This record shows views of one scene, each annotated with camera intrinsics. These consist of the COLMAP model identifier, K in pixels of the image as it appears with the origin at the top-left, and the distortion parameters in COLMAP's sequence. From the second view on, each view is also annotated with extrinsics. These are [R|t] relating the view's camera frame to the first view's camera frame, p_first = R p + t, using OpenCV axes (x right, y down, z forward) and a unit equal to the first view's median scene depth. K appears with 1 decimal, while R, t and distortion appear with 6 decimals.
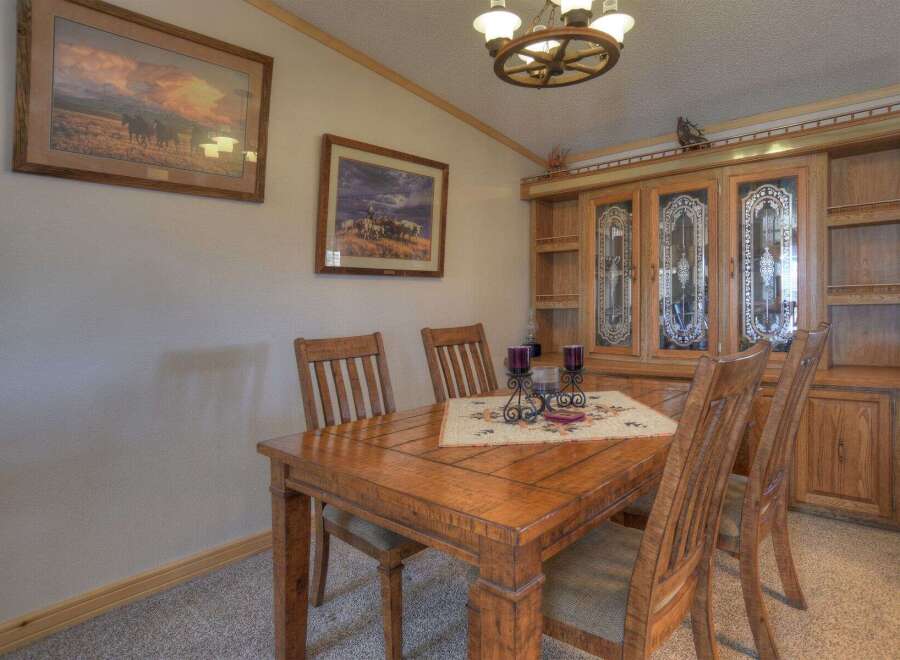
lens RADIAL K [[515.2, 0, 450.0], [0, 515.2, 330.0], [0, 0, 1]] dist [-0.056281, 0.001477]
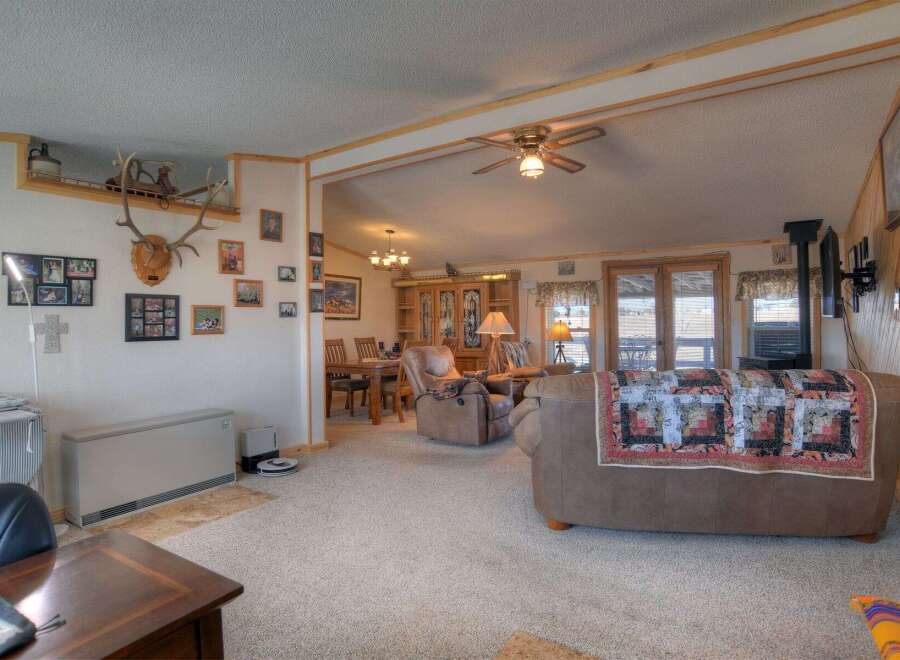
lens RADIAL K [[515.2, 0, 450.0], [0, 515.2, 330.0], [0, 0, 1]] dist [-0.056281, 0.001477]
pose [[0.982905, 0.010945, 0.183787, -0.051342], [-0.003138, 0.999082, -0.042715, 0.070881], [-0.184086, 0.041408, 0.982038, -1.973502]]
